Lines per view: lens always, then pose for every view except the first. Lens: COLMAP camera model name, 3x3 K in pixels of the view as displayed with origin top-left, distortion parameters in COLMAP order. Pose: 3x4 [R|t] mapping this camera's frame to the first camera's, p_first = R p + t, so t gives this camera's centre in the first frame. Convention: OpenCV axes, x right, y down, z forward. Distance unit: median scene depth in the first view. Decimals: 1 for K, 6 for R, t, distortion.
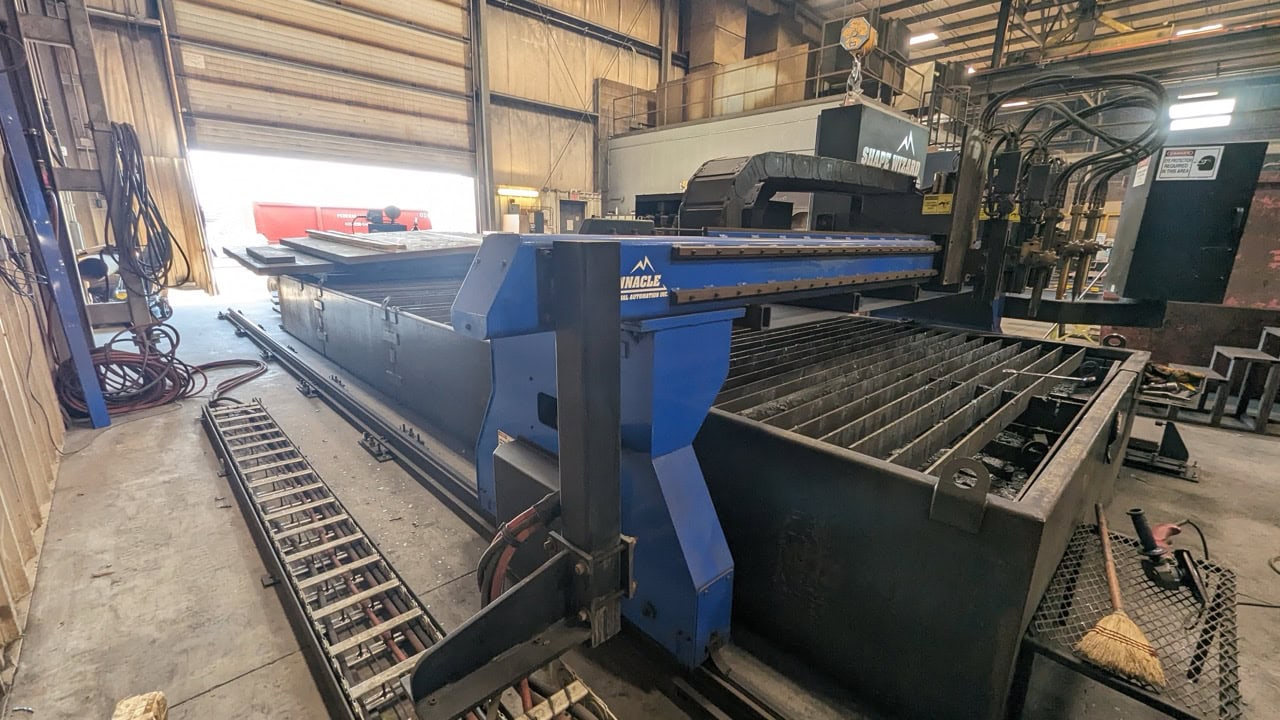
lens RADIAL K [[531.5, 0, 640.5], [0, 531.5, 369.5], [0, 0, 1]] dist [0.004995, -0.001818]
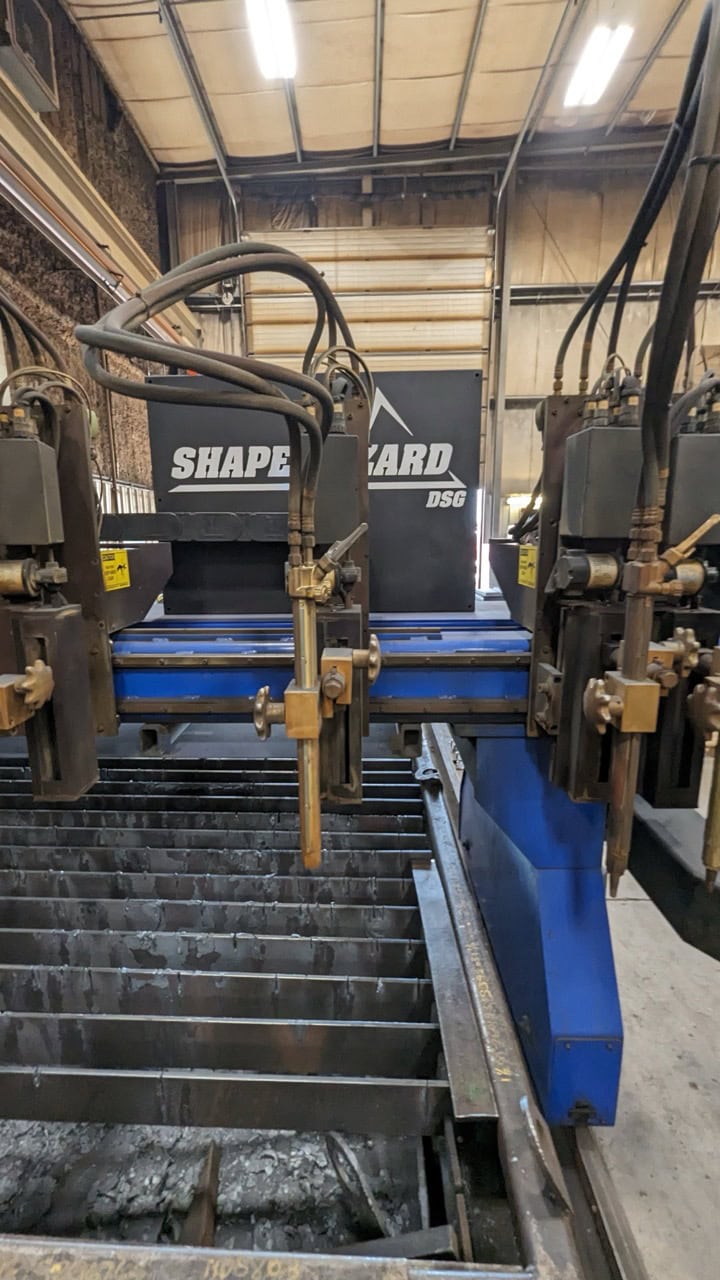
lens RADIAL K [[531.5, 0, 351.7], [0, 531.5, 640.0], [0, 0, 1]] dist [0.004995, -0.001818]
pose [[0.695799, 0.115011, -0.708969, 1.160584], [-0.156029, 0.987727, 0.007101, -0.302055], [0.701084, 0.105679, 0.705204, 0.910719]]
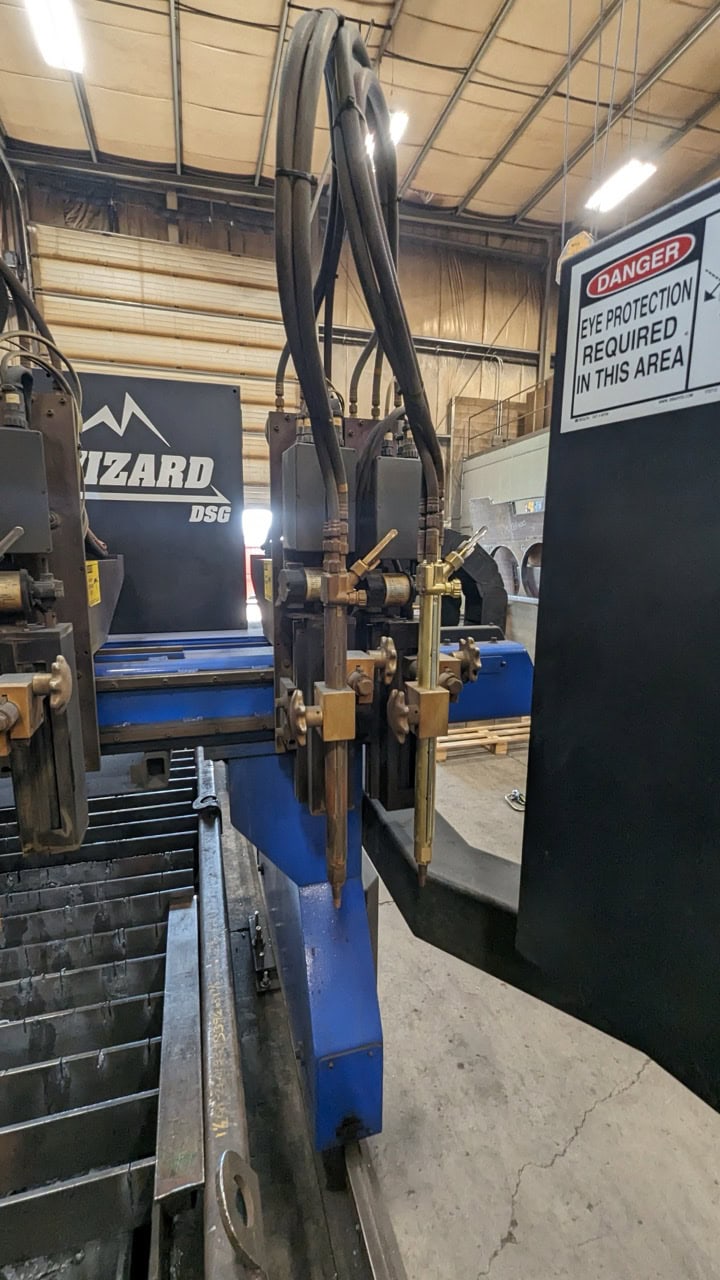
lens RADIAL K [[531.5, 0, 350.5], [0, 531.5, 639.4], [0, 0, 1]] dist [0.004995, -0.001818]
pose [[0.881633, 0.058917, -0.468244, 1.206910], [-0.105550, 0.991660, -0.073959, -0.308729], [0.459981, 0.114628, 0.880499, 0.965431]]
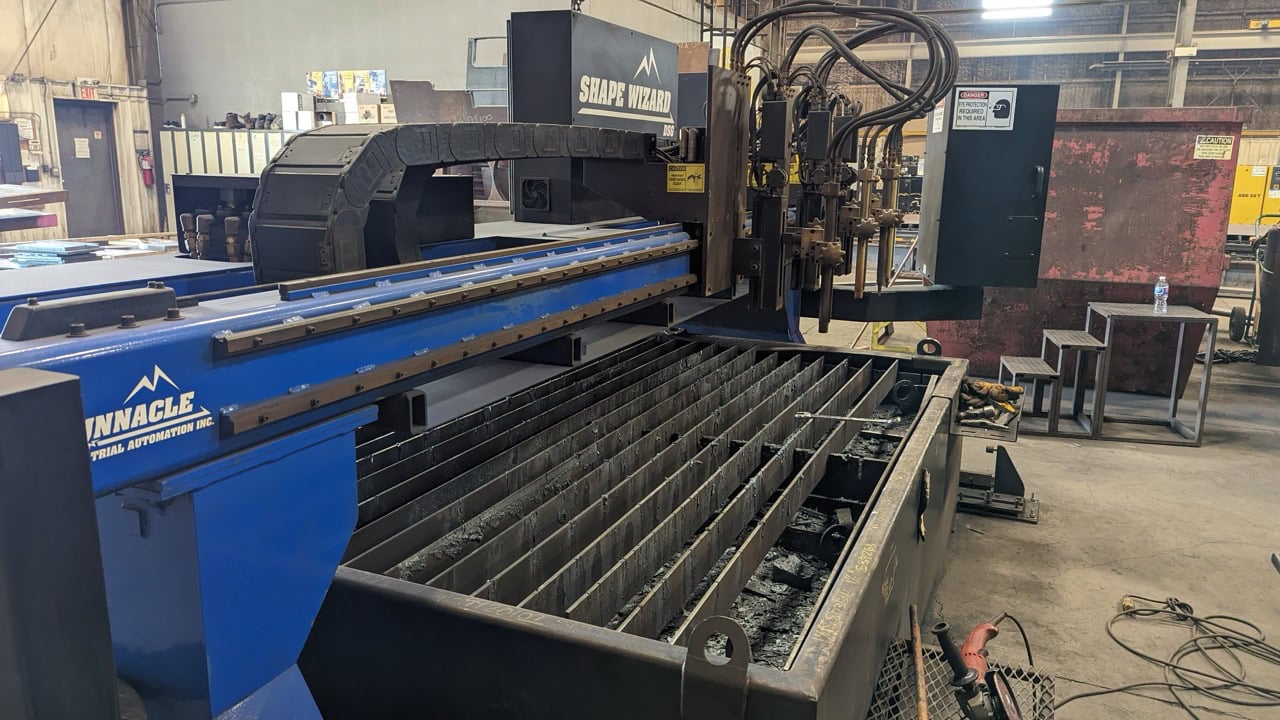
lens RADIAL K [[915.7, 0, 646.7], [0, 915.7, 346.4], [0, 0, 1]] dist [0.055525, -0.057922]
pose [[0.921044, -0.082999, 0.380512, 0.055266], [0.097527, 0.995051, -0.019022, -0.080486], [-0.377050, 0.054630, 0.924580, -0.032487]]
